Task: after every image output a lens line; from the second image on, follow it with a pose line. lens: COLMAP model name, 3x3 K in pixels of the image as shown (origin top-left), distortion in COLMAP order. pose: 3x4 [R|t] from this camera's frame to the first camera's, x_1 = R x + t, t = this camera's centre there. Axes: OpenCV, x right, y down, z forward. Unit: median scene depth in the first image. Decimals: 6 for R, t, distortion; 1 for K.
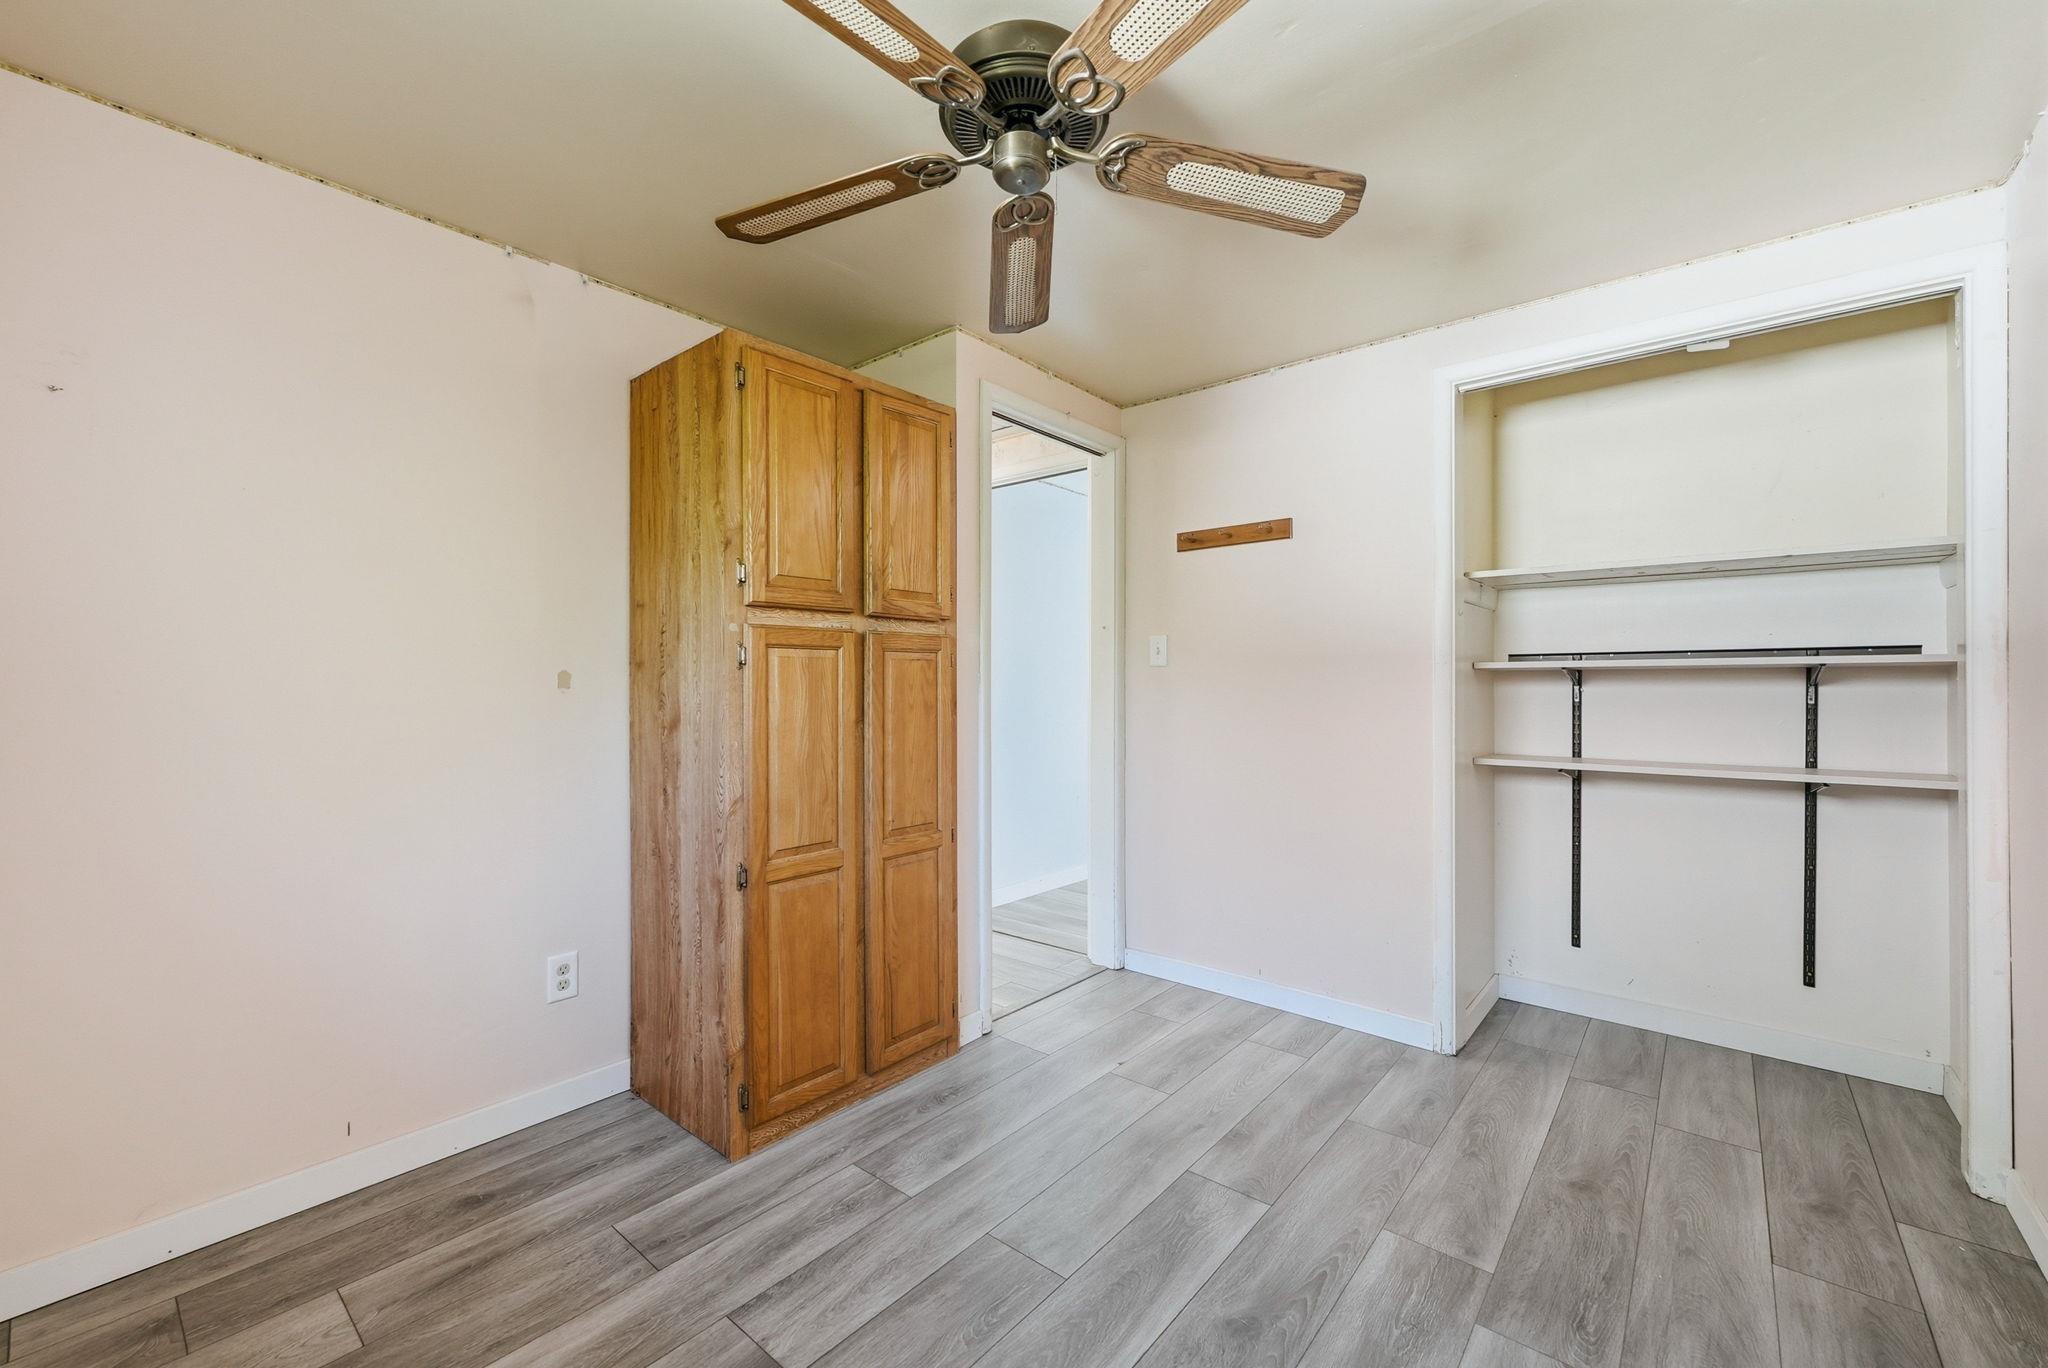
lens RADIAL K [[830.6, 0, 1015.0], [0, 830.6, 684.0], [0, 0, 1]] dist [-0.000179, -0.000492]
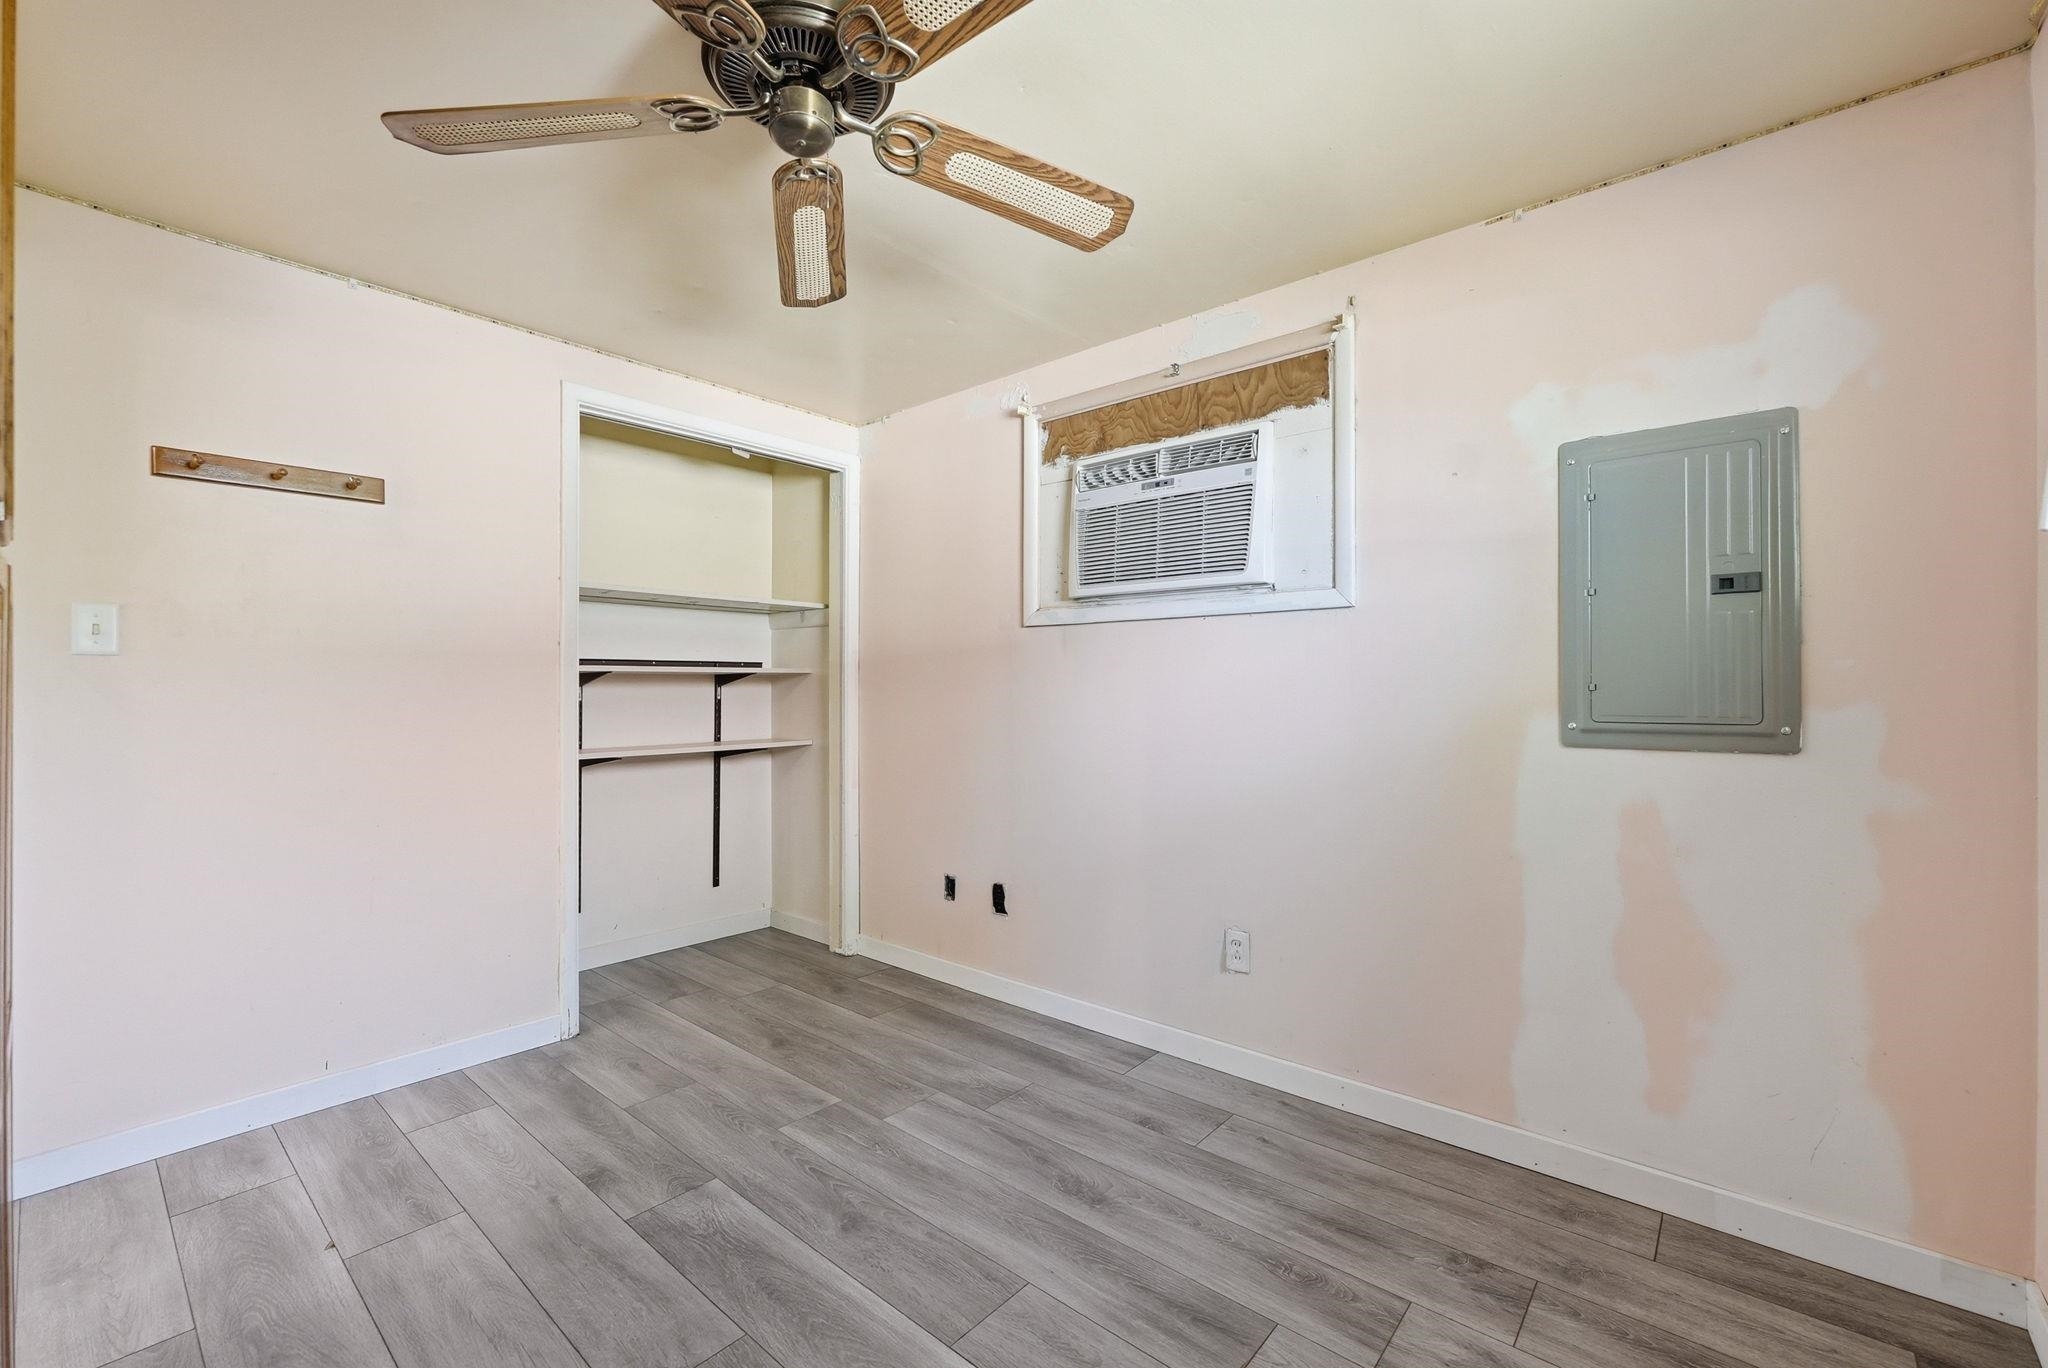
lens RADIAL K [[830.6, 0, 1016.5], [0, 830.6, 687.8], [0, 0, 1]] dist [-0.000179, -0.000492]
pose [[0.018840, -0.002691, 0.999819, -0.567312], [-0.002942, 0.999992, 0.002747, -0.001819], [-0.999818, -0.002993, 0.018832, 0.455146]]
